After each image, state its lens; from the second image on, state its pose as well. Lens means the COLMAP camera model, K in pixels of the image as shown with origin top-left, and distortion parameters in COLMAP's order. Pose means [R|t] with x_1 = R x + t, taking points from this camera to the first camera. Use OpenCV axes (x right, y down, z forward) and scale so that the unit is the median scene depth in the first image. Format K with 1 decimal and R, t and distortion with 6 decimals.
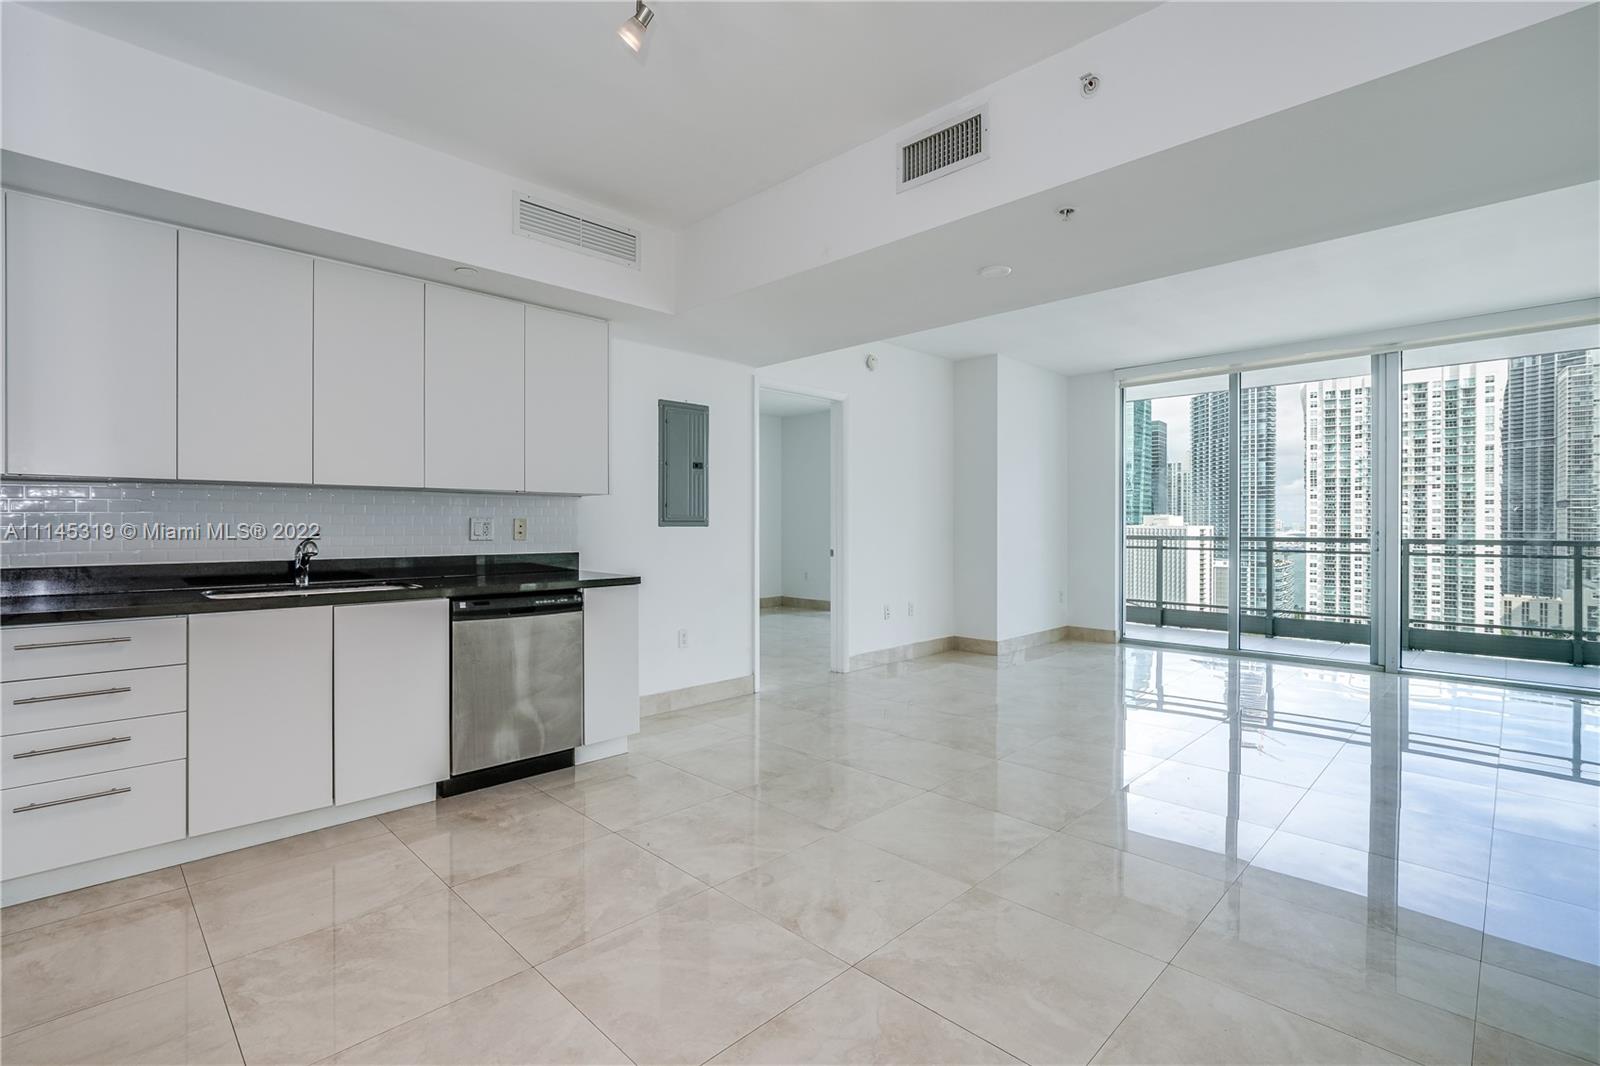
lens RADIAL K [[733.6, 0, 807.8], [0, 733.6, 529.9], [0, 0, 1]] dist [0.002990, 0.002404]
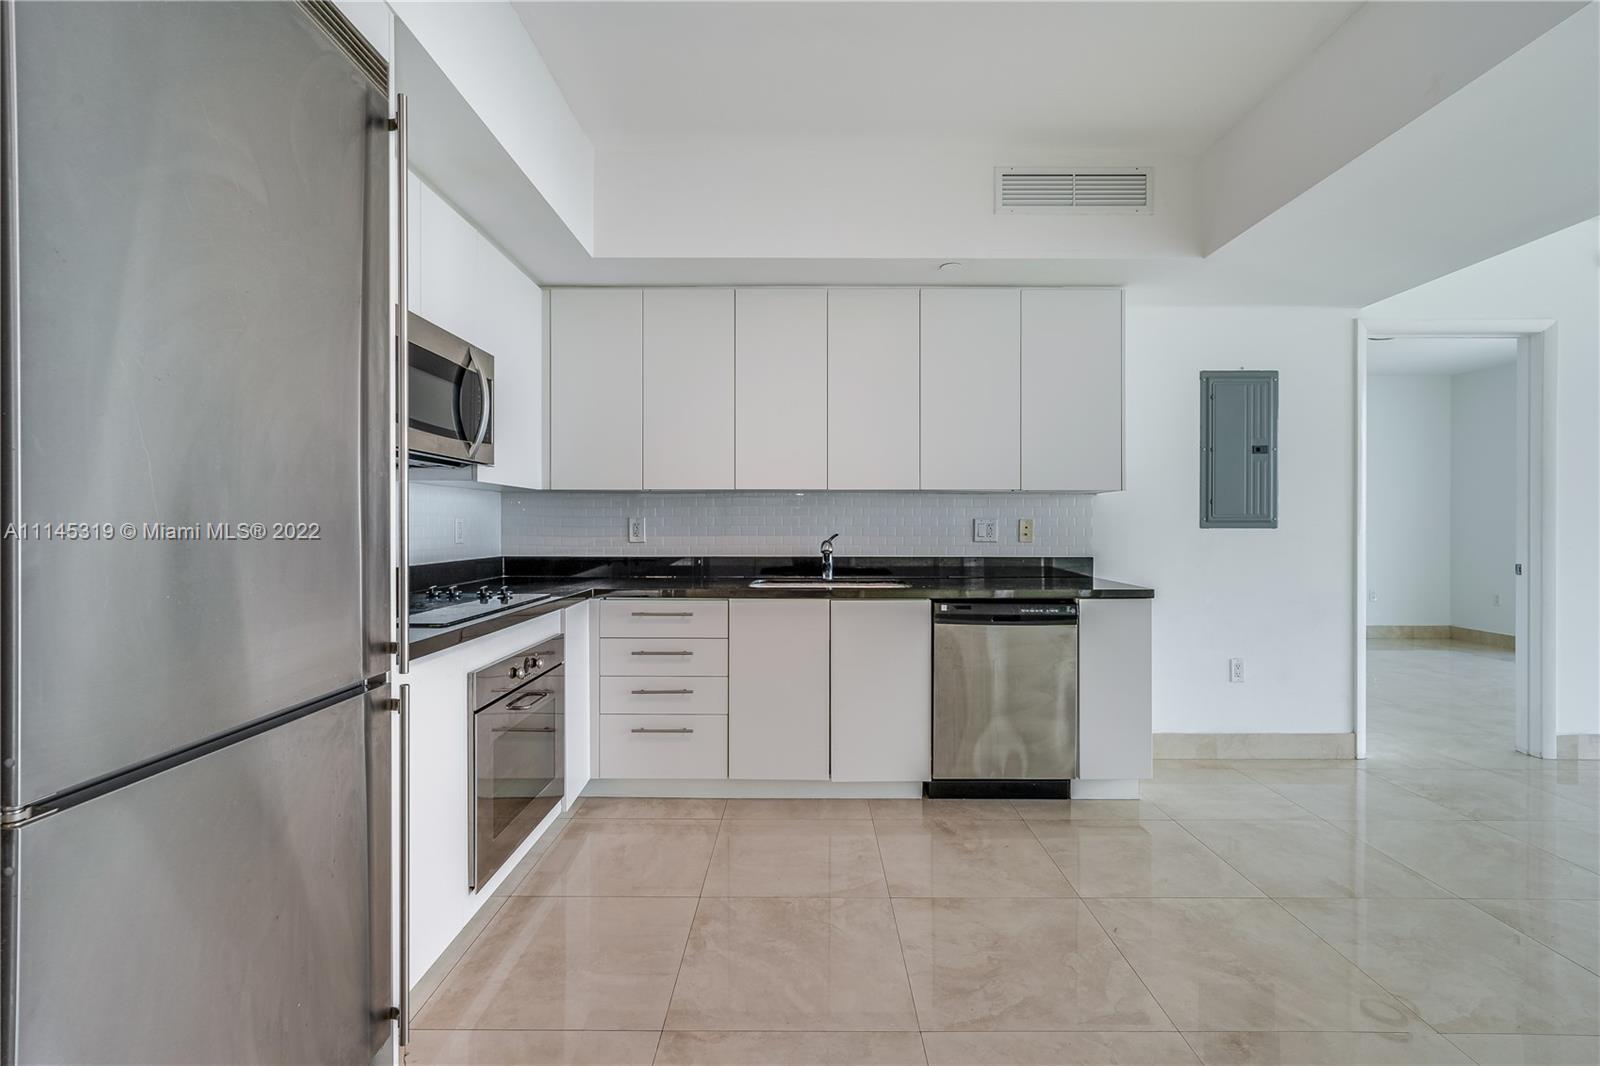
lens RADIAL K [[733.6, 0, 809.5], [0, 733.6, 526.3], [0, 0, 1]] dist [0.002990, 0.002404]
pose [[0.707759, 0.003322, -0.706446, 0.083245], [-0.006503, 0.999977, -0.001813, -0.002665], [0.706424, 0.005877, 0.707765, 0.157485]]
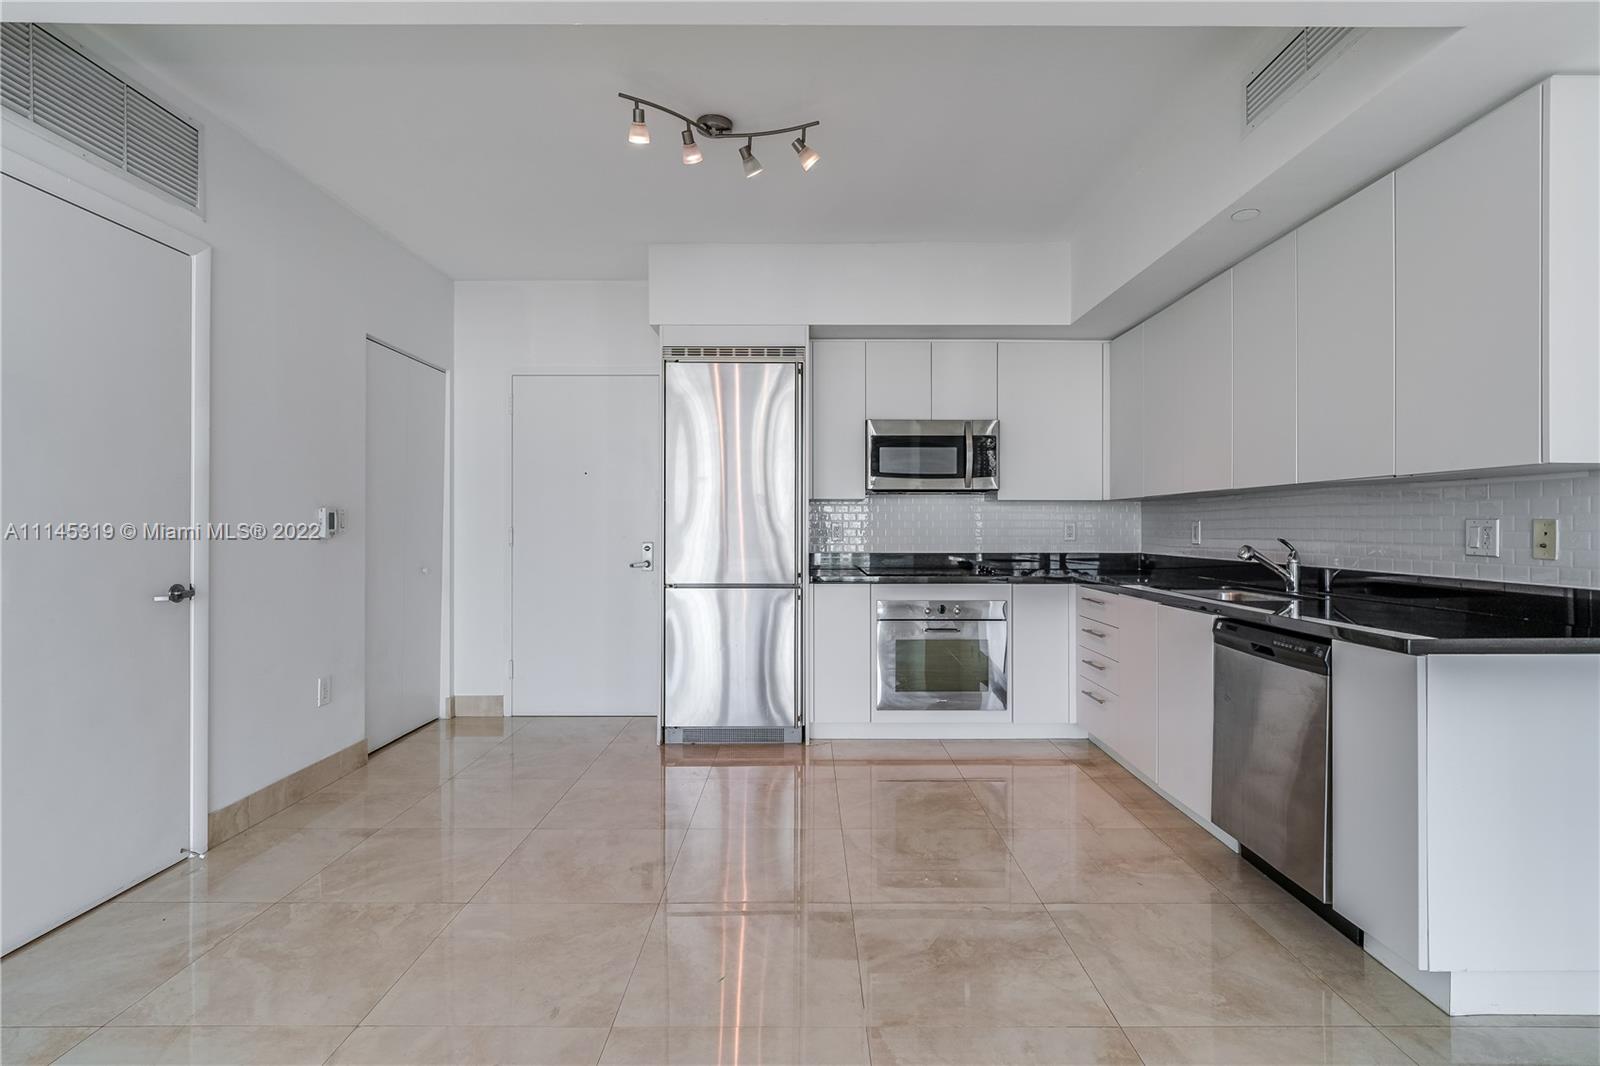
lens RADIAL K [[791.1, 0, 805.1], [0, 791.1, 528.4], [0, 0, 1]] dist [-0.003793, 0.002281]
pose [[-0.714187, 0.000367, -0.699955, 0.434486], [-0.006929, 0.999947, 0.007595, -0.009686], [0.699920, 0.010275, -0.714147, 1.151316]]
